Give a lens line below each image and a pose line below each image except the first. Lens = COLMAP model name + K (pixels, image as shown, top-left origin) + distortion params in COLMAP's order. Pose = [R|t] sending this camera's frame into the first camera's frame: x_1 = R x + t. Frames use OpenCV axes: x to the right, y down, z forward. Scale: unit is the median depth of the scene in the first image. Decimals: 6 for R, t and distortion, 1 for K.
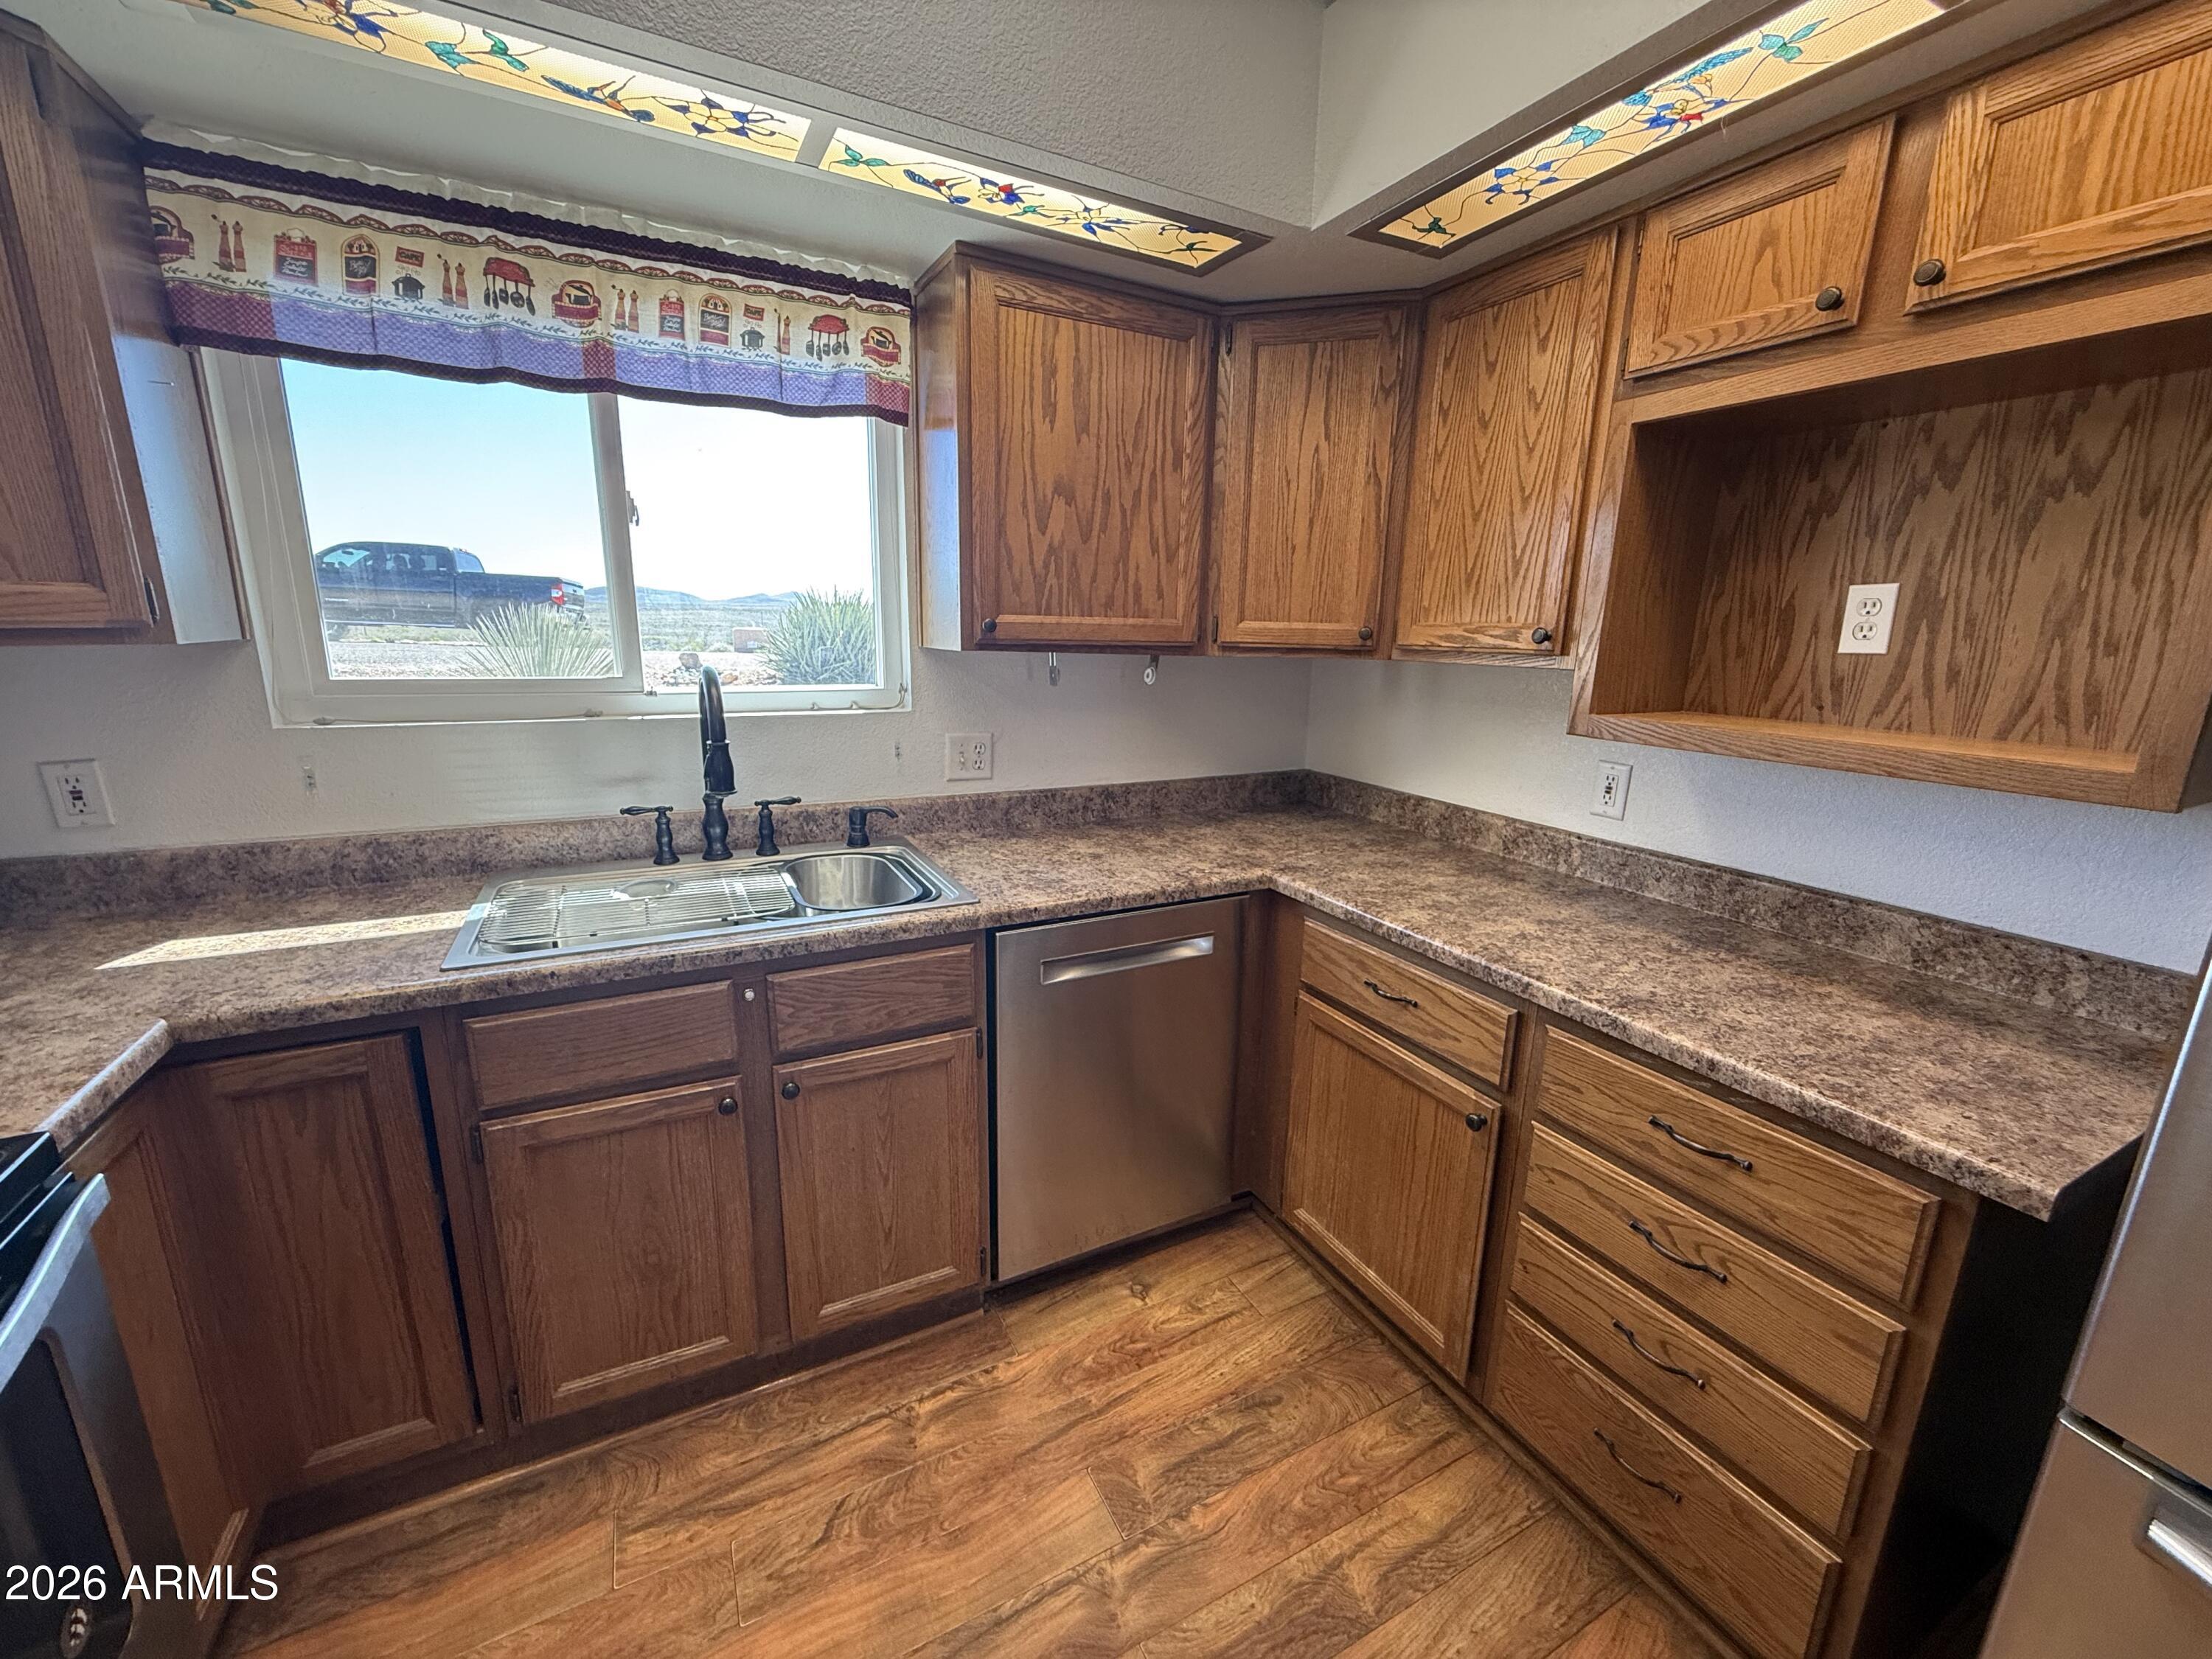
lens RADIAL K [[882.9, 0, 1104.9], [0, 882.9, 830.0], [0, 0, 1]] dist [-0.000239, -0.000096]
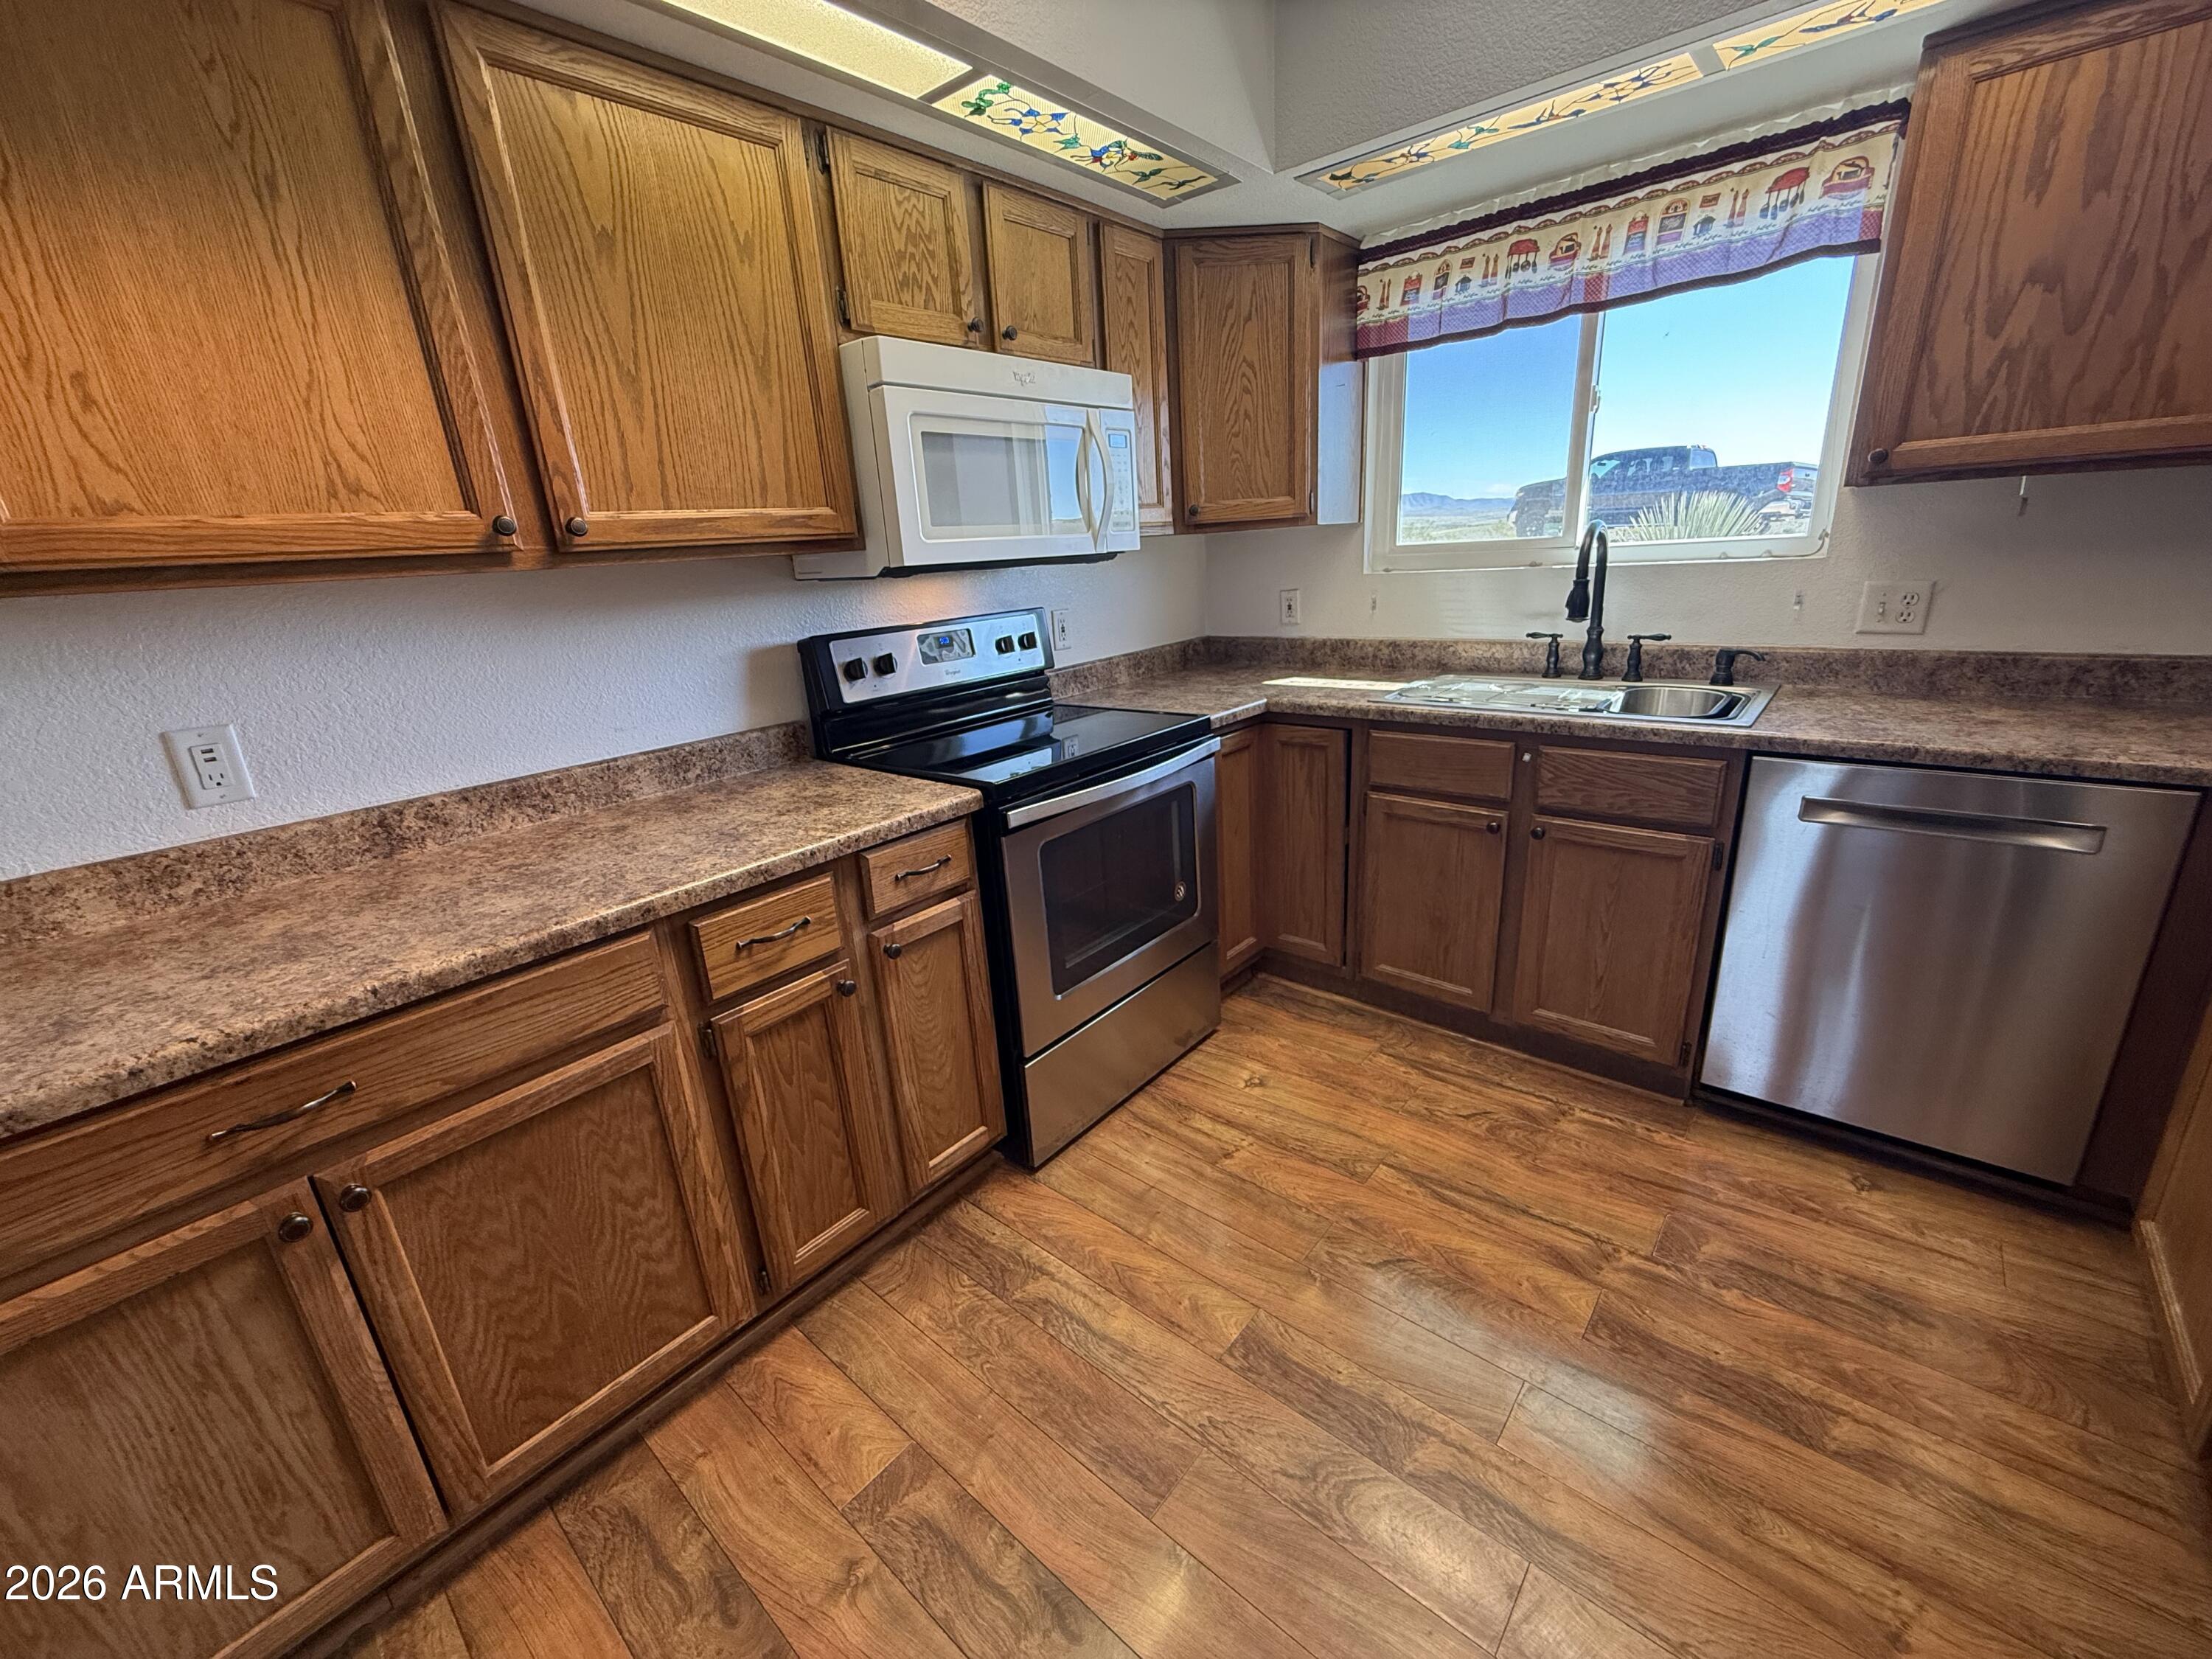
lens RADIAL K [[882.9, 0, 1106.0], [0, 882.9, 831.9], [0, 0, 1]] dist [-0.000239, -0.000096]
pose [[0.365817, 0.241190, -0.898891, 0.590047], [-0.142781, 0.968947, 0.201881, 0.103200], [0.919669, 0.054493, 0.388895, -0.144795]]
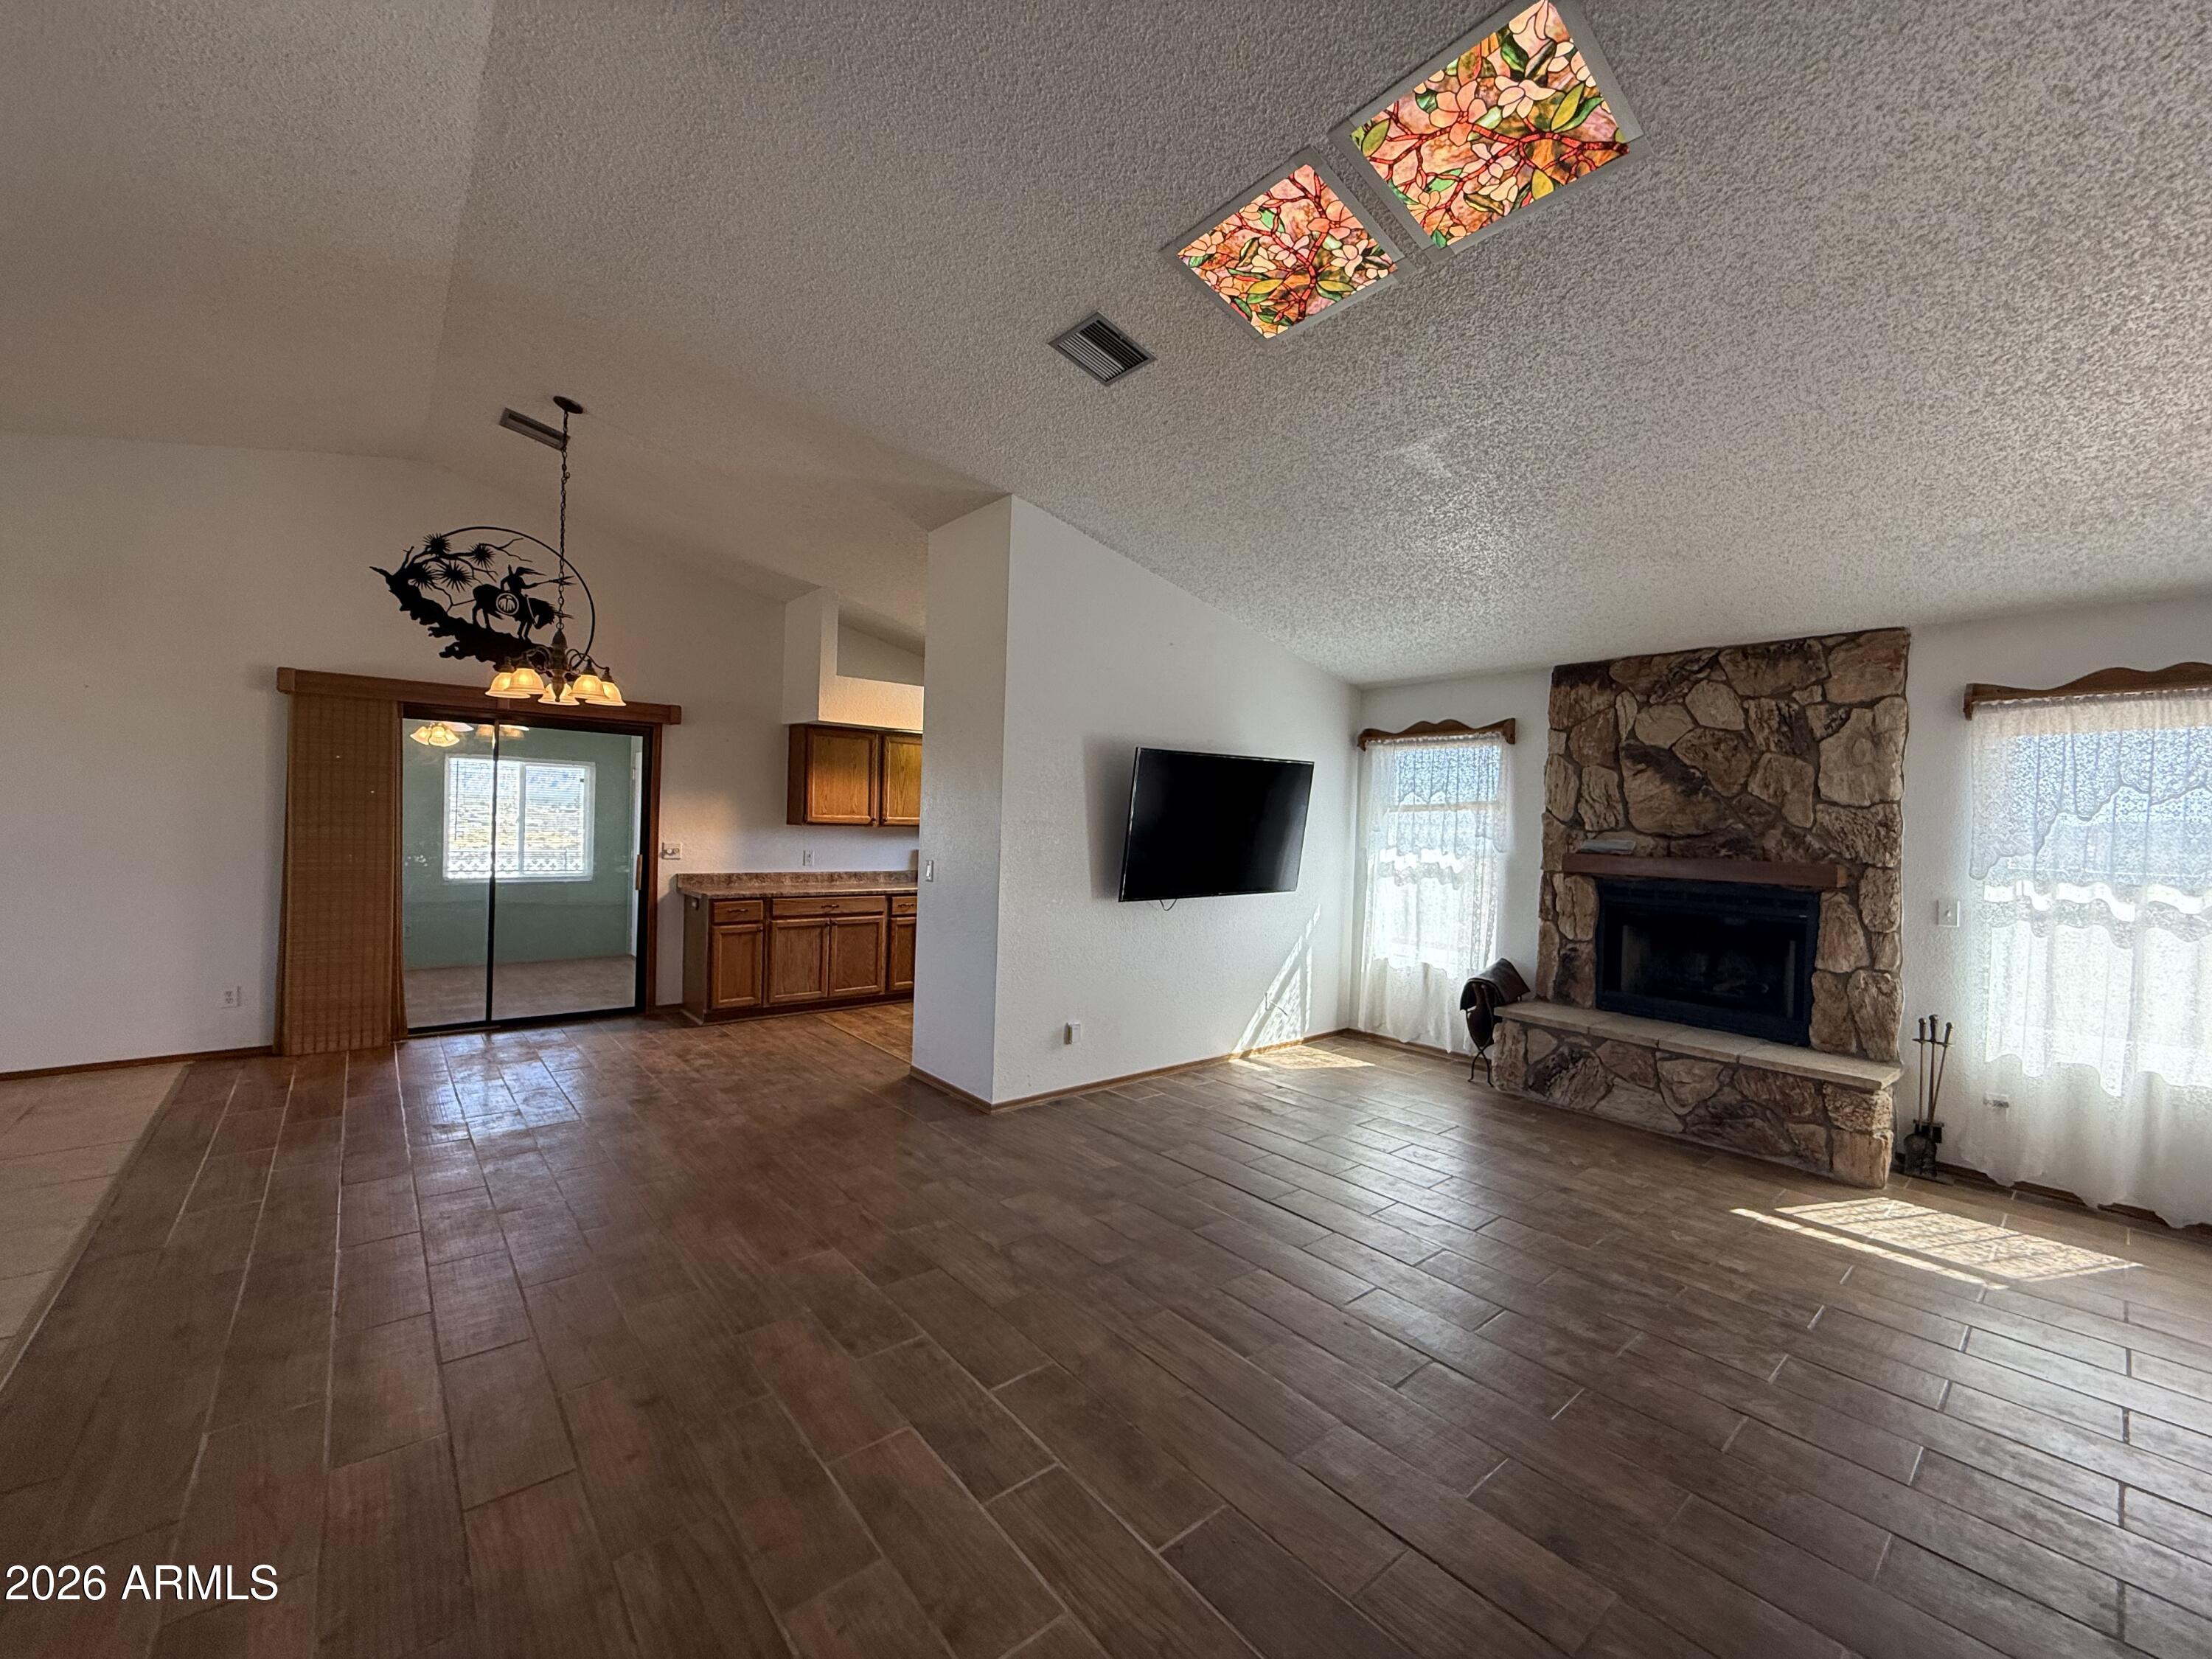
lens RADIAL K [[882.9, 0, 1105.4], [0, 882.9, 829.8], [0, 0, 1]] dist [-0.000239, -0.000096]
pose [[0.212853, -0.007432, -0.977056, 3.987919], [-0.248173, 0.966767, -0.061419, 0.106819], [0.945042, 0.255553, 0.203934, -0.153780]]
